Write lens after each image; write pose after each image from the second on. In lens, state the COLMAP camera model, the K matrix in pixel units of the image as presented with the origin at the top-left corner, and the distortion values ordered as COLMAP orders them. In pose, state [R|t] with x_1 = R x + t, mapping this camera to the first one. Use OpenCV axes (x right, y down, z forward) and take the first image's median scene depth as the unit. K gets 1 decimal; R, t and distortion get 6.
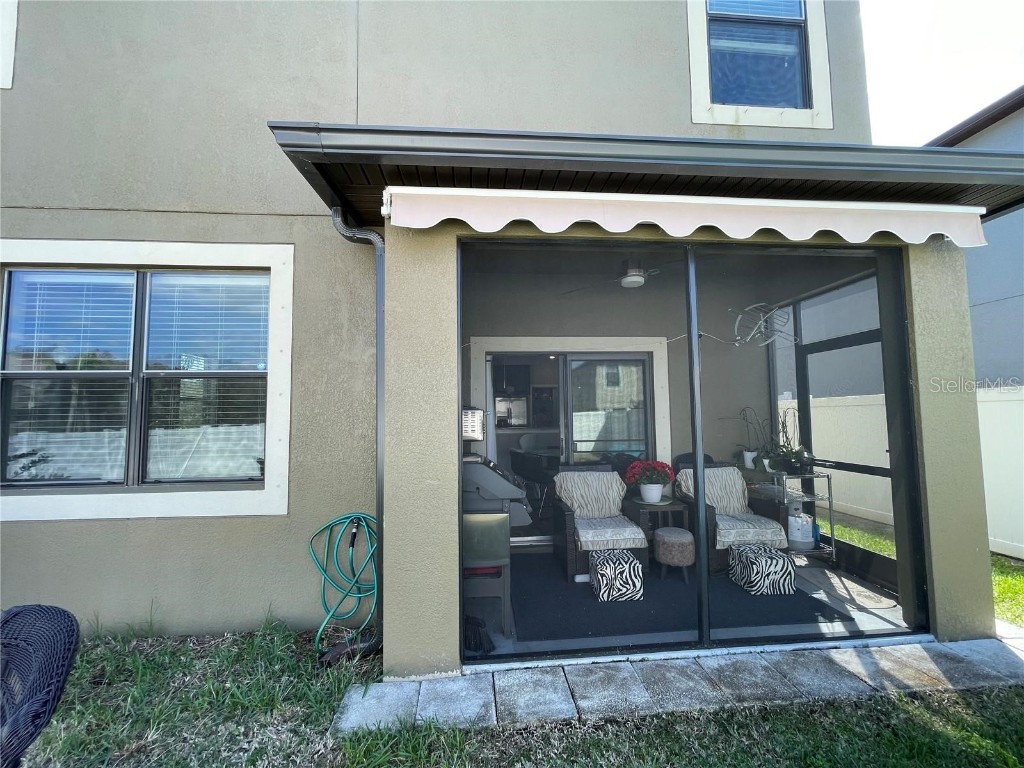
lens RADIAL K [[413.3, 0, 508.1], [0, 413.3, 390.5], [0, 0, 1]] dist [0.001164, -0.000153]
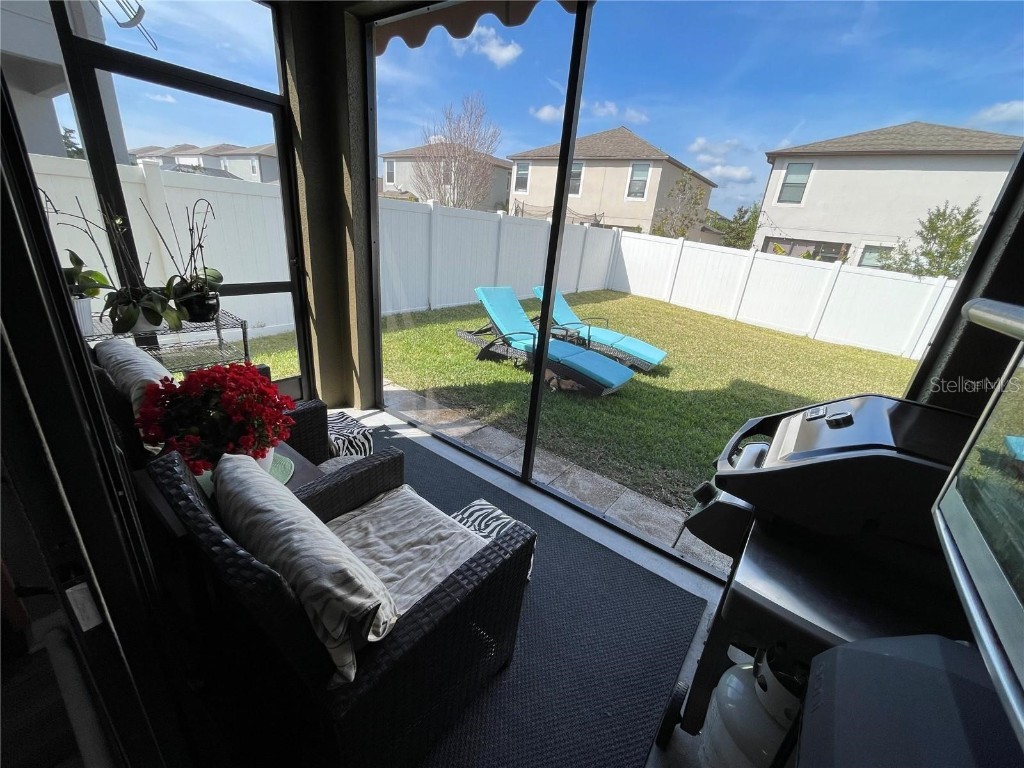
lens RADIAL K [[413.3, 0, 508.5], [0, 413.3, 382.8], [0, 0, 1]] dist [0.001164, -0.000153]
pose [[-0.746423, -0.288062, 0.599894, -0.035205], [-0.120130, 0.944974, 0.304292, 0.090615], [-0.654539, 0.155065, -0.739955, 1.811319]]
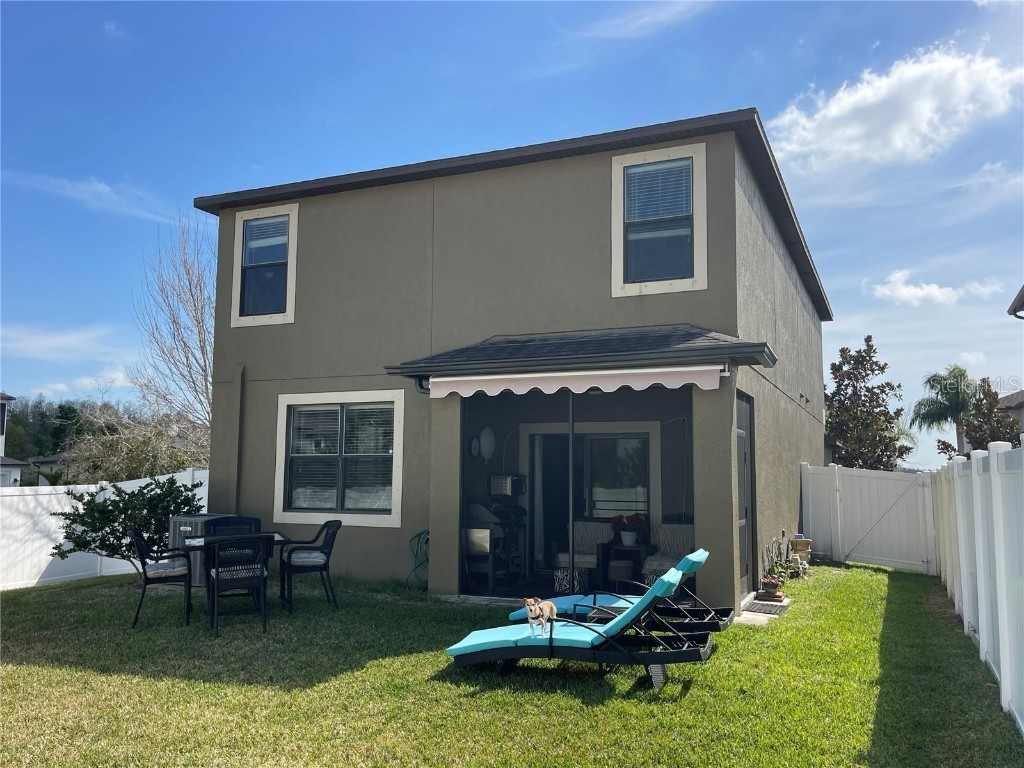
lens RADIAL K [[854.4, 0, 514.4], [0, 854.4, 380.5], [0, 0, 1]] dist [0.059900, -0.031011]
pose [[0.883391, -0.037910, -0.467100, 2.200094], [0.015497, 0.998541, -0.051733, -0.217222], [0.468380, 0.038462, 0.882690, -2.787503]]
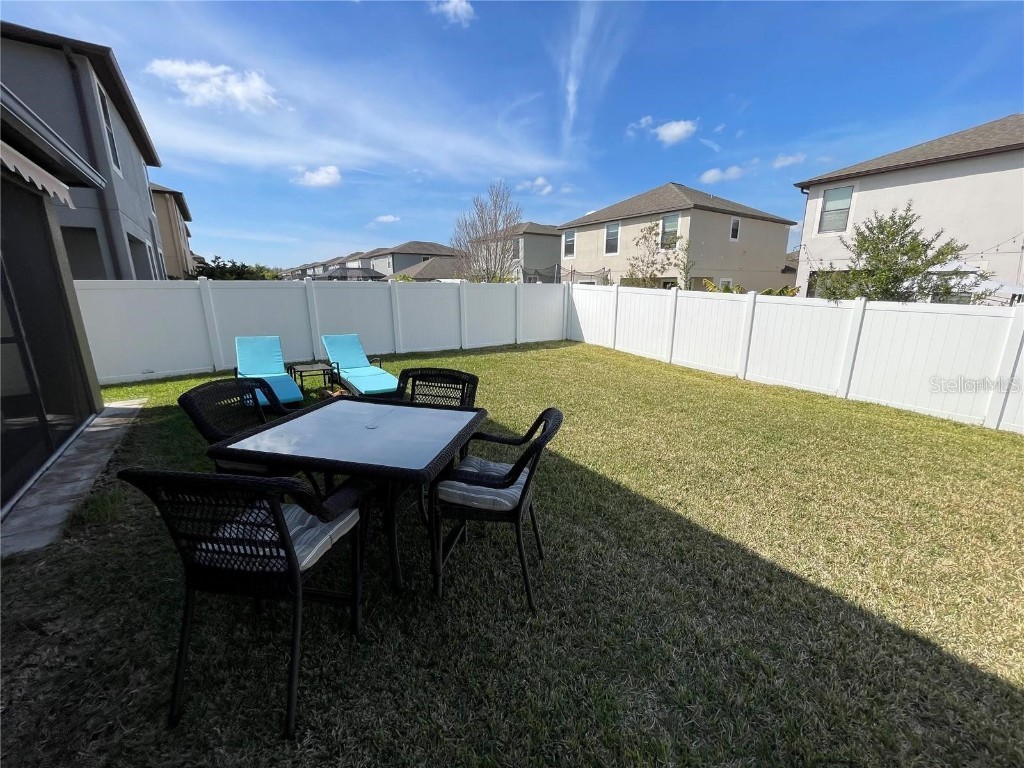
lens RADIAL K [[413.3, 0, 511.5], [0, 413.3, 387.9], [0, 0, 1]] dist [0.001164, -0.000153]
pose [[-0.505962, -0.188029, 0.841812, -1.749402], [-0.037875, 0.979853, 0.196097, 0.004960], [-0.861724, 0.067334, -0.502890, 0.281673]]
